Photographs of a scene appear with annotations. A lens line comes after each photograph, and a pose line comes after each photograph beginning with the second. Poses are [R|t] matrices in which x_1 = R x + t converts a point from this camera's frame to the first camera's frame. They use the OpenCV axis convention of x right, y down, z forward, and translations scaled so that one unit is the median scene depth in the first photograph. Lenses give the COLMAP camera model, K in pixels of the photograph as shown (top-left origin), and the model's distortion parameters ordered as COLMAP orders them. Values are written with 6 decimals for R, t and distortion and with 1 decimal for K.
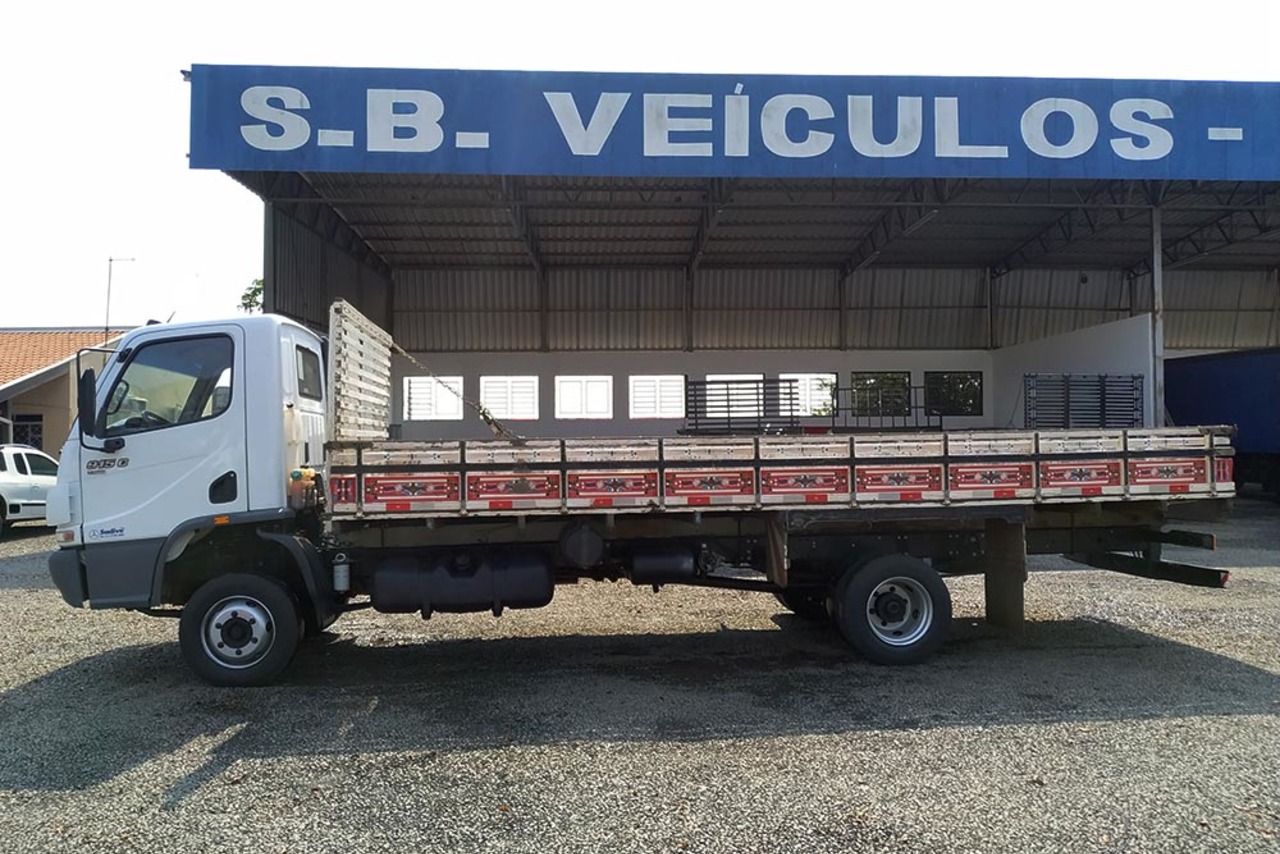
lens RADIAL K [[1076.6, 0, 702.6], [0, 1076.6, 391.1], [0, 0, 1]] dist [0.037093, -0.027548]
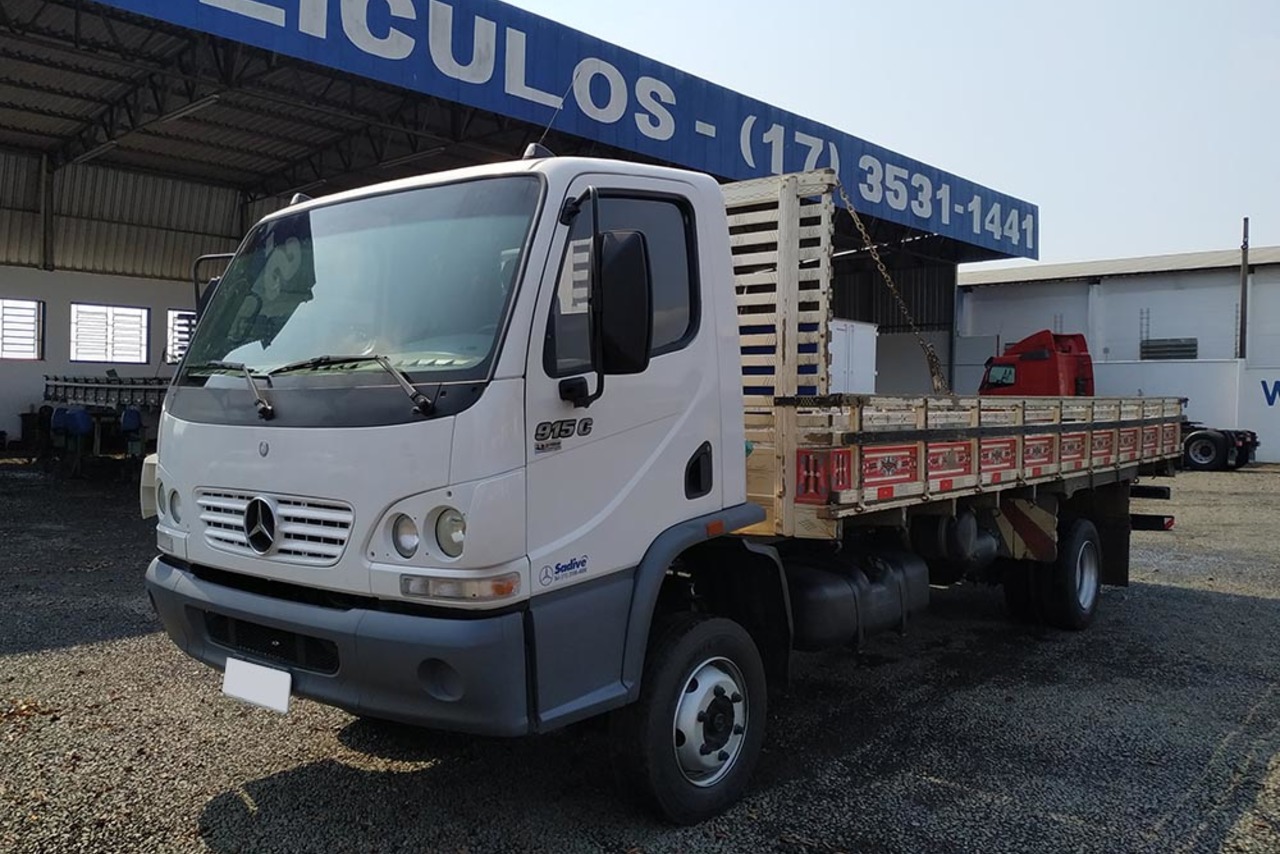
lens RADIAL K [[1076.6, 0, 633.1], [0, 1076.6, 386.6], [0, 0, 1]] dist [0.037093, -0.027548]
pose [[0.707433, 0.026235, 0.706293, -0.352998], [-0.051181, 0.998589, 0.014172, 0.015953], [-0.704925, -0.046175, 0.707778, 0.257733]]
